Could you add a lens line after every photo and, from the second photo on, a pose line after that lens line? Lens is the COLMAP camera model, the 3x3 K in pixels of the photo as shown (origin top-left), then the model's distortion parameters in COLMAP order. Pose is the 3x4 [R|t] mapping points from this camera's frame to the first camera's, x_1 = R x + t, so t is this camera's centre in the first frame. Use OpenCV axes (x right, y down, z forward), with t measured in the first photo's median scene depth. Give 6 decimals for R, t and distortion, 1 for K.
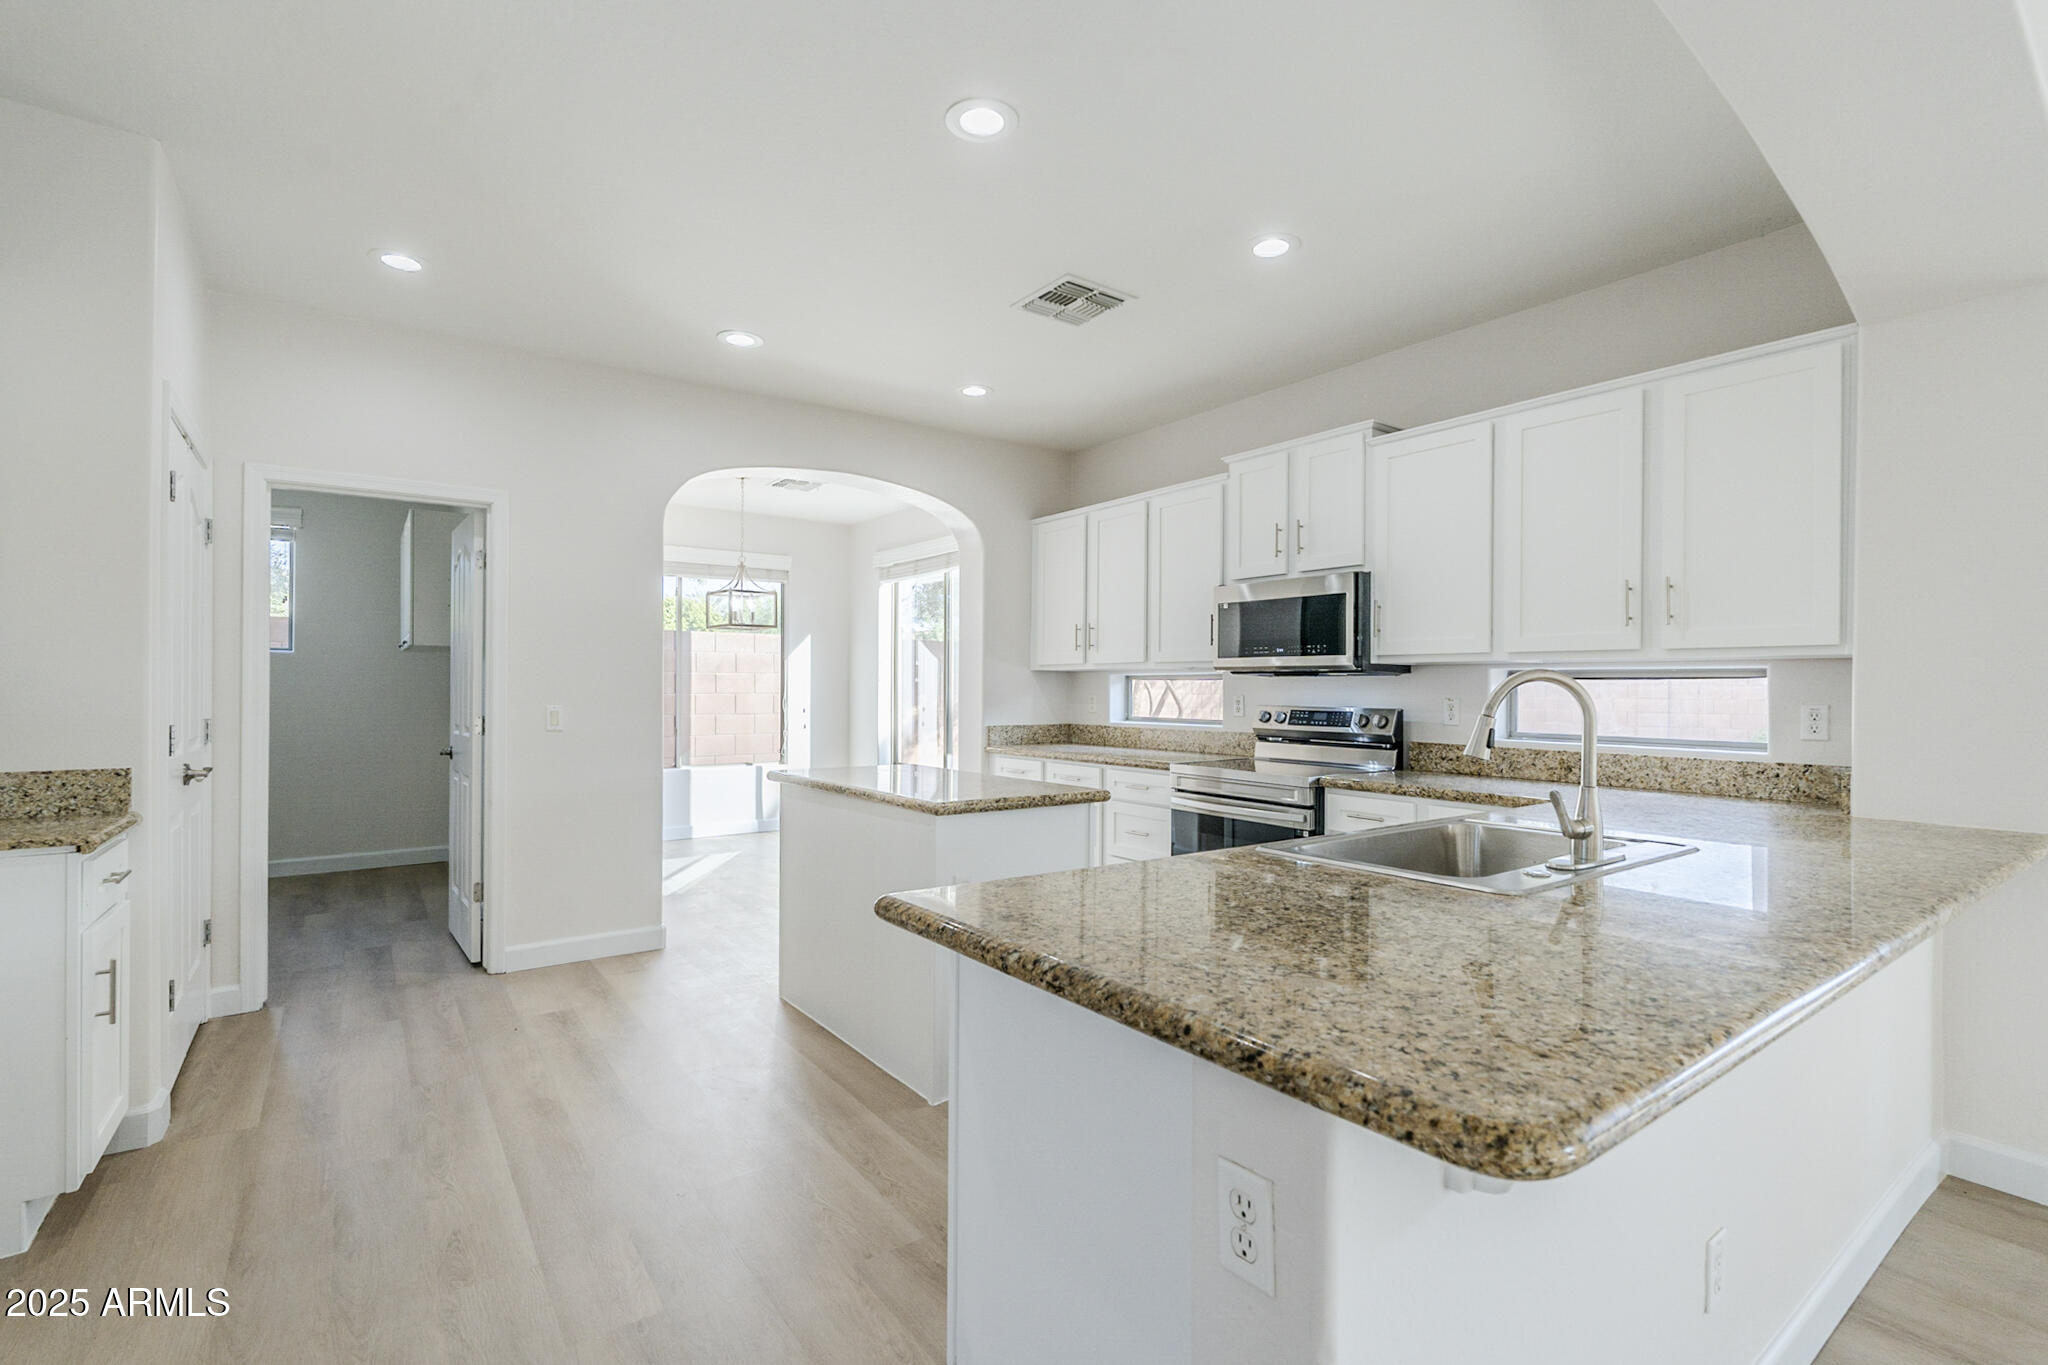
lens RADIAL K [[937.9, 0, 1027.5], [0, 937.9, 690.2], [0, 0, 1]] dist [-0.001693, 0.000400]
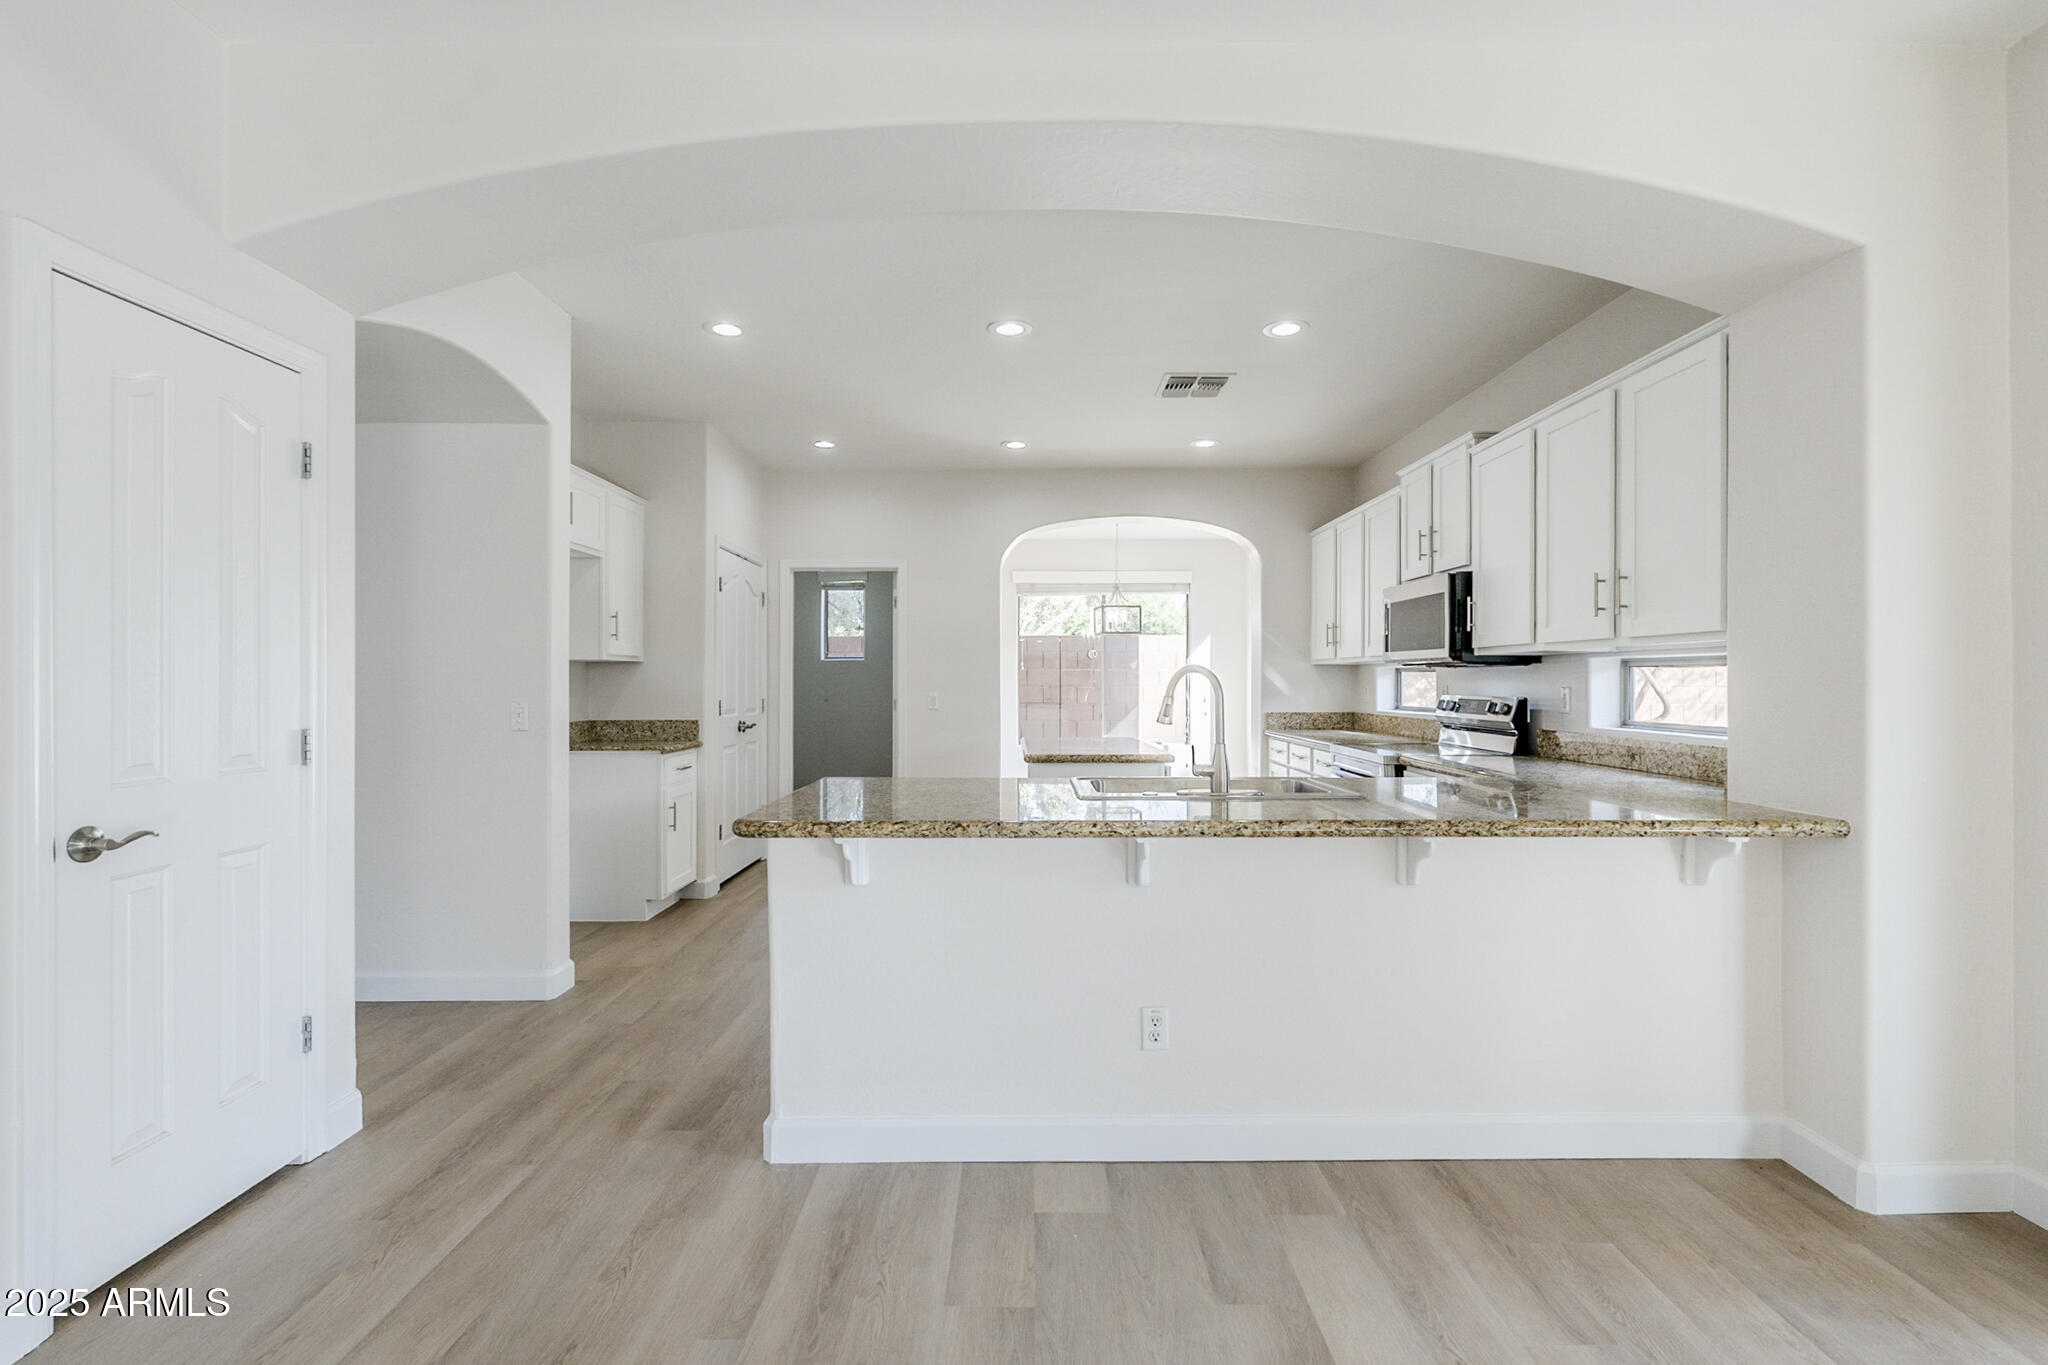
lens RADIAL K [[929.7, 0, 1016.6], [0, 929.7, 683.3], [0, 0, 1]] dist [-0.000128, 0.000200]
pose [[0.802747, -0.004638, -0.596301, 0.552749], [0.003792, 0.999989, -0.002673, 0.004711], [0.596307, -0.000116, 0.802756, -0.169012]]
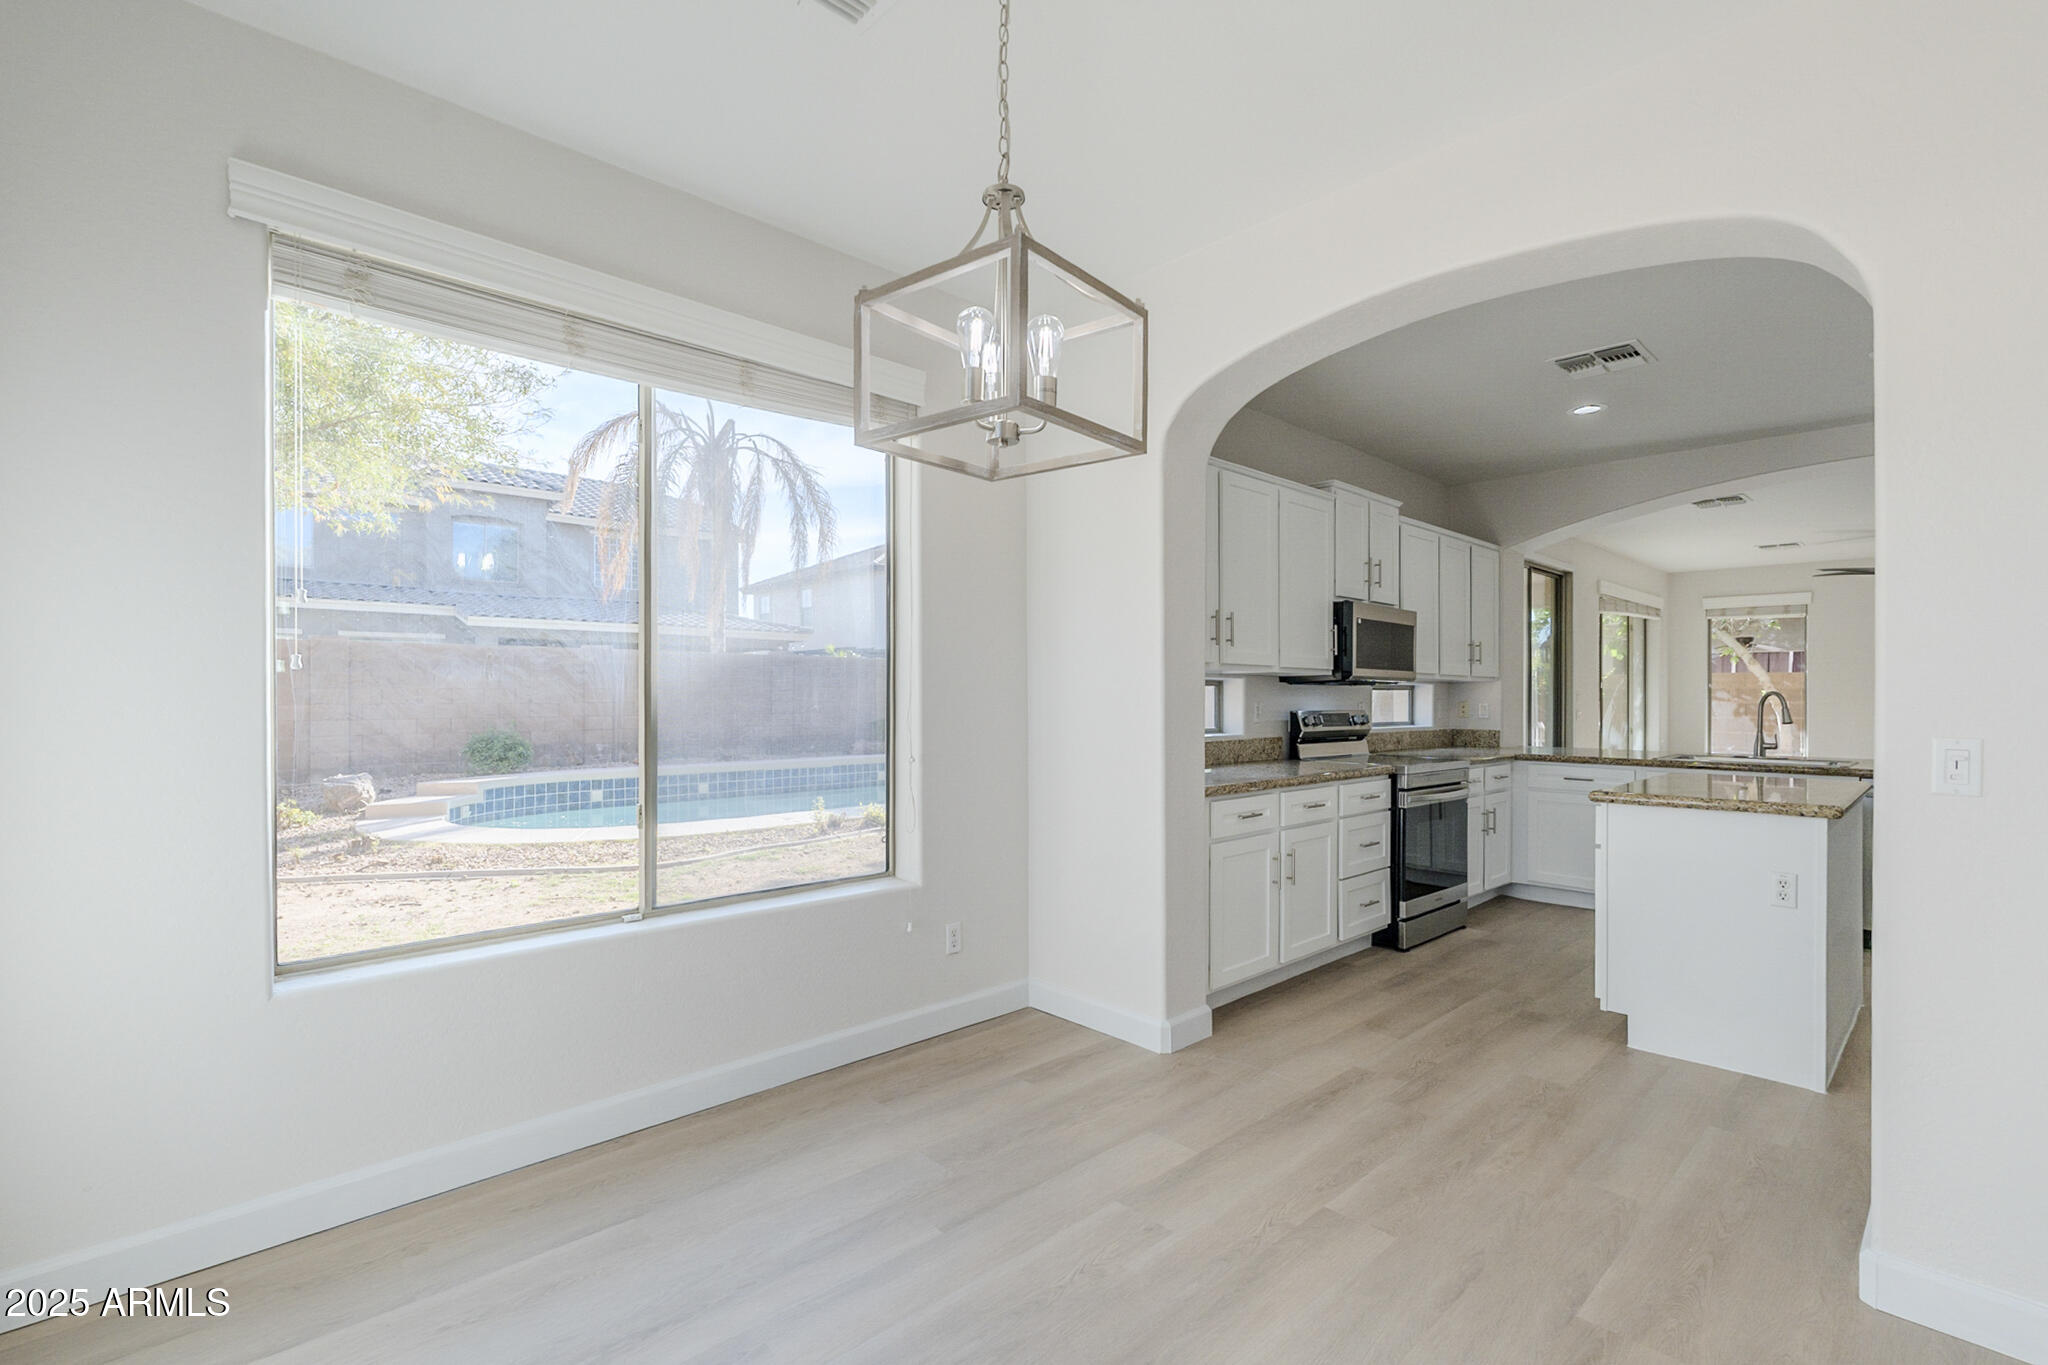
lens RADIAL K [[952.8, 0, 1024.0], [0, 952.8, 682.5], [0, 0, 1]] dist [0.019244, -0.000195]
pose [[-0.156066, 0.006086, 0.987728, -0.896897], [-0.003713, 0.999970, -0.006748, -0.009003], [-0.987740, -0.004721, -0.156038, 1.679544]]
